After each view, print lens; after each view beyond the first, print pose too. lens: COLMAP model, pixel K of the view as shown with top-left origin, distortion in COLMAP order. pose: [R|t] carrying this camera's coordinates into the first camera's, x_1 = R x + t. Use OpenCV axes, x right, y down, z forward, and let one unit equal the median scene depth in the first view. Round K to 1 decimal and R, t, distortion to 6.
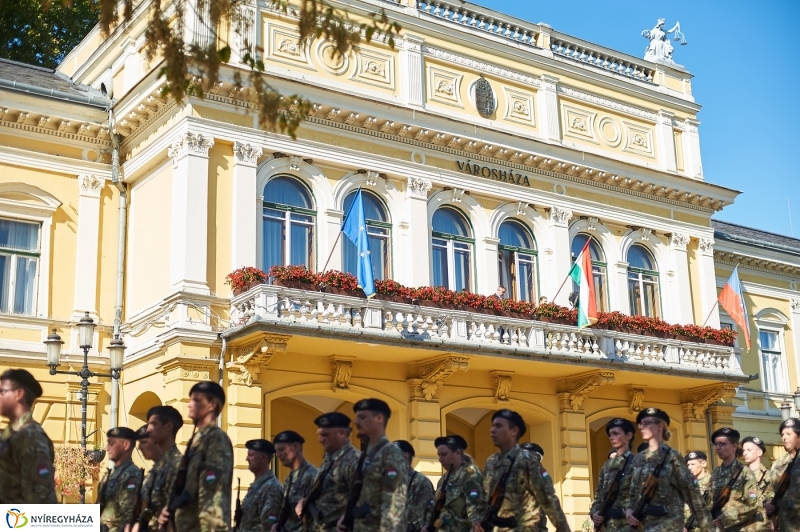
lens RADIAL K [[1179.5, 0, 395.5], [0, 1179.5, 262.6], [0, 0, 1]] dist [-0.092648, 0.000000]
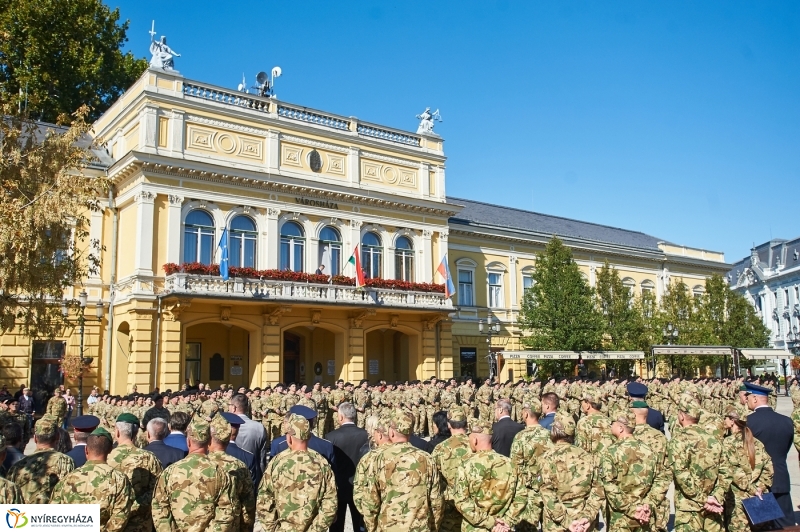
lens RADIAL K [[776.3, 0, 412.8], [0, 776.3, 260.8], [0, 0, 1]] dist [0.002086, 0.000000]
pose [[0.999031, 0.017316, 0.040452, 0.188039], [-0.021930, 0.992941, 0.116560, -0.132748], [-0.038148, -0.117335, 0.992359, -0.259562]]
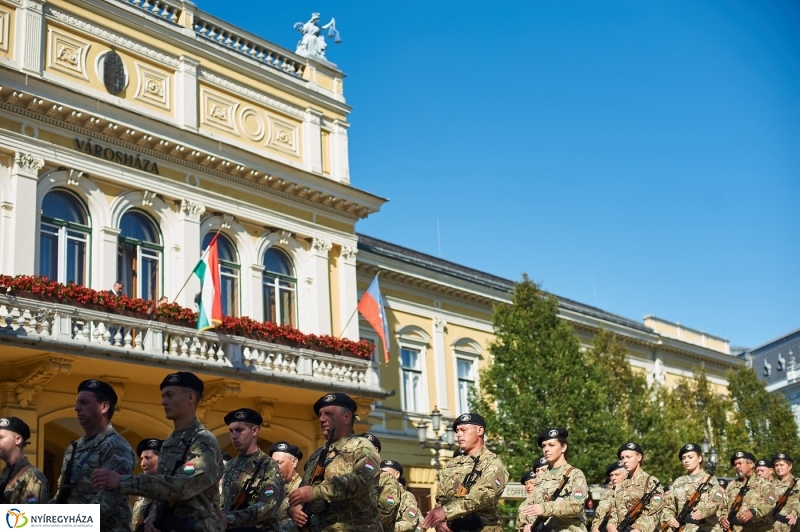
lens RADIAL K [[1172.8, 0, 404.6], [0, 1172.8, 272.1], [0, 0, 1]] dist [-0.095583, 0.000000]
pose [[0.956176, 0.051466, 0.288233, 0.040905], [-0.047525, 0.998656, -0.020658, 0.019802], [-0.288909, 0.006054, 0.957337, 0.091097]]
